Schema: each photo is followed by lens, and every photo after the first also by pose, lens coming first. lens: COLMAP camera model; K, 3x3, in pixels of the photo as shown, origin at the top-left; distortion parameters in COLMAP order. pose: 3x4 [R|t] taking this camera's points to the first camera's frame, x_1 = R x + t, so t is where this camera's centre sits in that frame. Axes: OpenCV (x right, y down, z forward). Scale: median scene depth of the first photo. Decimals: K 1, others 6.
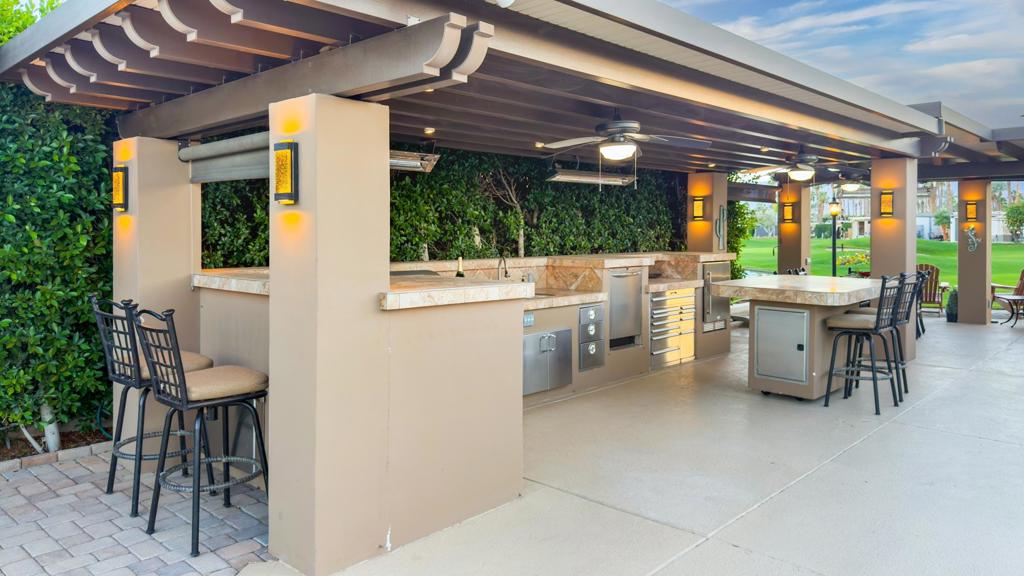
lens RADIAL K [[717.3, 0, 510.6], [0, 717.3, 236.6], [0, 0, 1]] dist [0.046097, 0.000003]
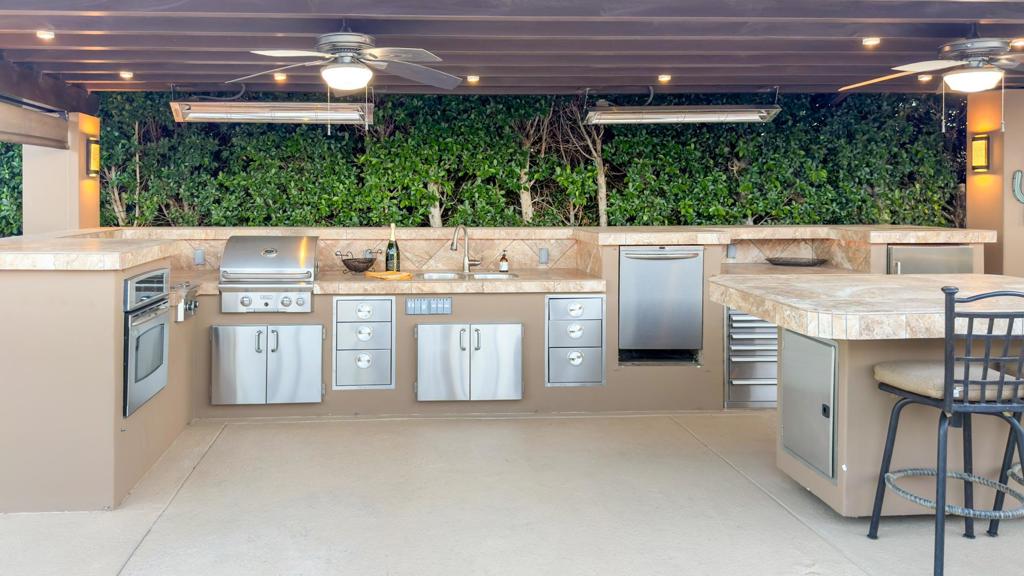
lens RADIAL K [[719.0, 0, 405.8], [0, 719.0, 224.5], [0, 0, 1]] dist [0.007603, -0.036779]
pose [[0.711301, 0.024015, -0.702478, 0.438772], [-0.003349, 0.999521, 0.030778, 0.003381], [0.702880, -0.019539, 0.711040, 0.341750]]
